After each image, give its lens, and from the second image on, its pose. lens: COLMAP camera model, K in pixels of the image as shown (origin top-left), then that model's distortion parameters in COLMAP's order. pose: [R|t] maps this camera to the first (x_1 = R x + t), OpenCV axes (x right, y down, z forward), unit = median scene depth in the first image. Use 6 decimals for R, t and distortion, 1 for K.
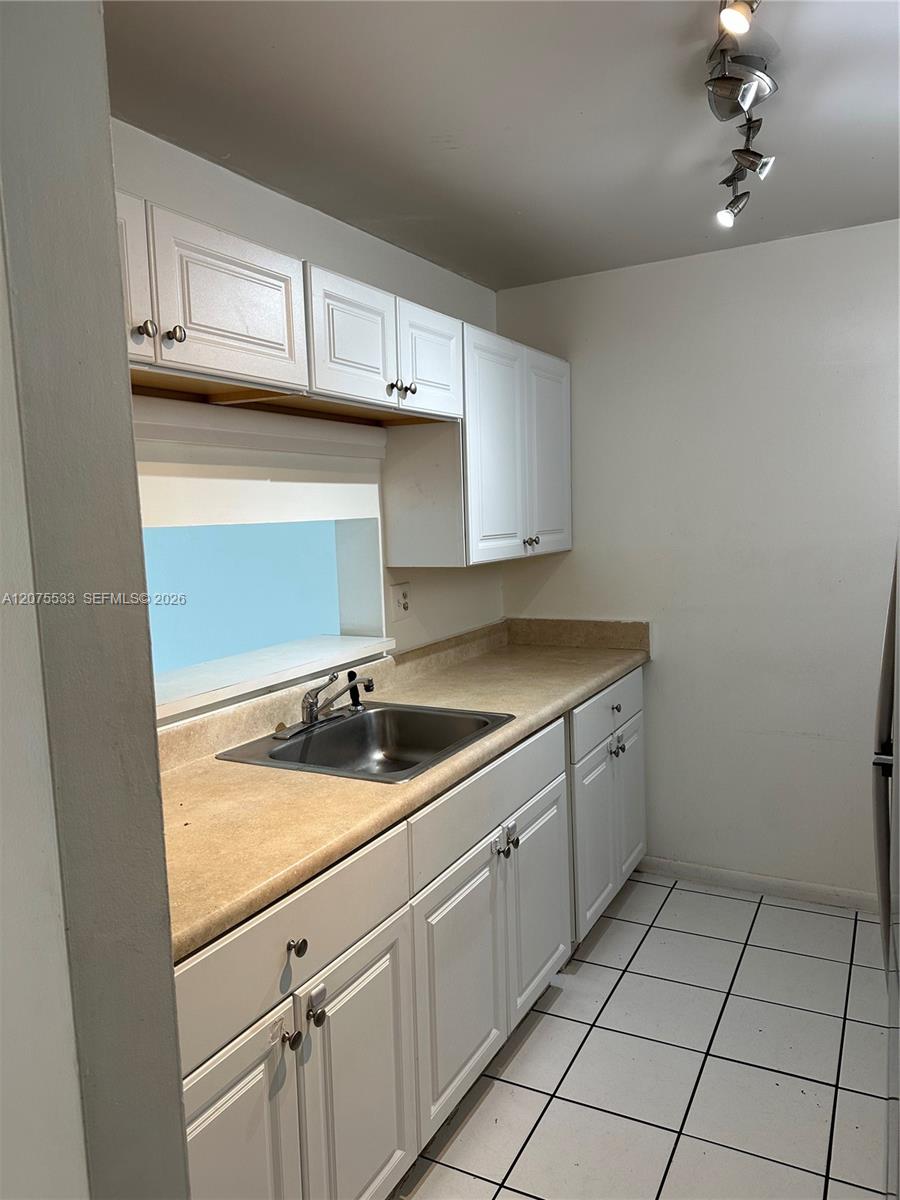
lens RADIAL K [[838.2, 0, 450.0], [0, 838.2, 600.0], [0, 0, 1]] dist [0.137938, -0.220706]
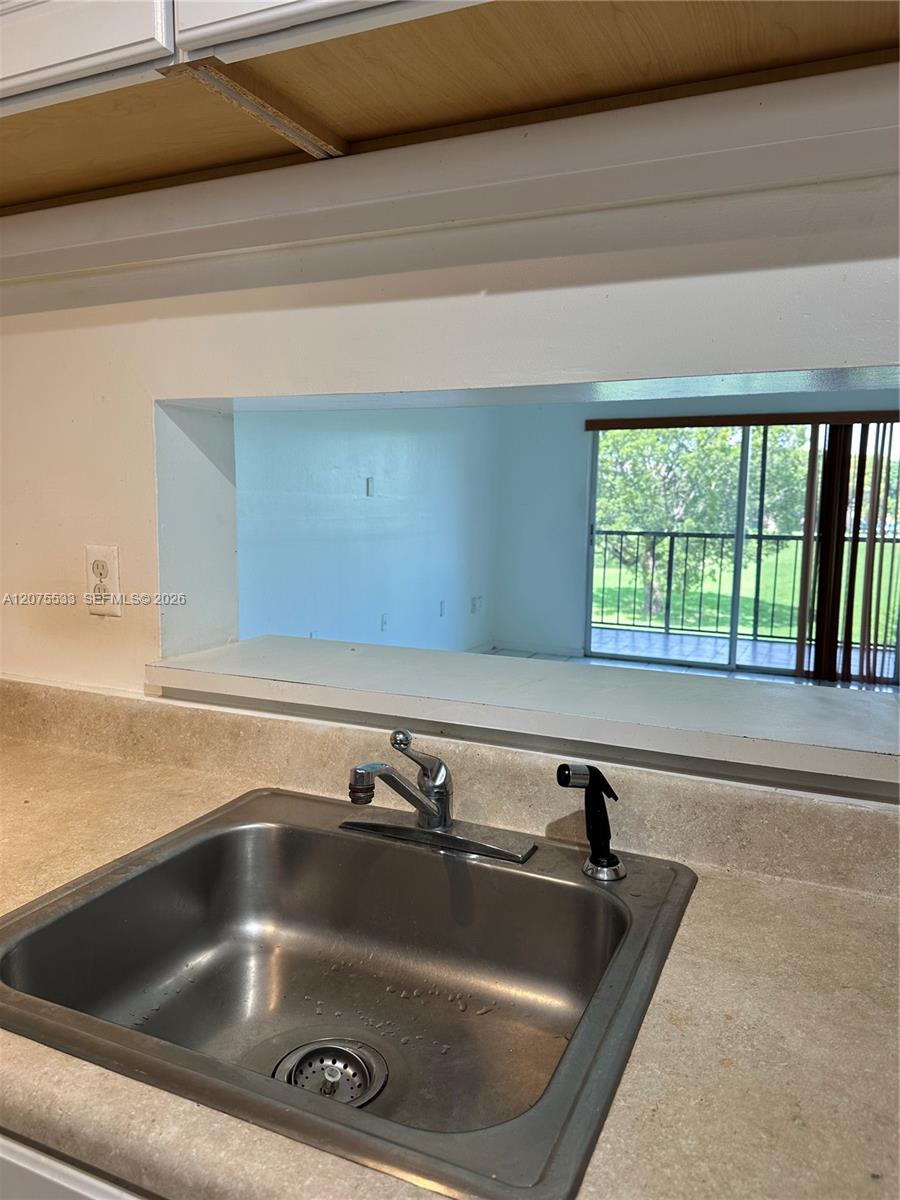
lens RADIAL K [[838.2, 0, 450.0], [0, 838.2, 600.0], [0, 0, 1]] dist [0.137938, -0.220706]
pose [[0.083891, 0.141425, -0.986388, 0.269241], [-0.131174, 0.982831, 0.129759, -0.034291], [0.987804, 0.118503, 0.101002, 0.957542]]
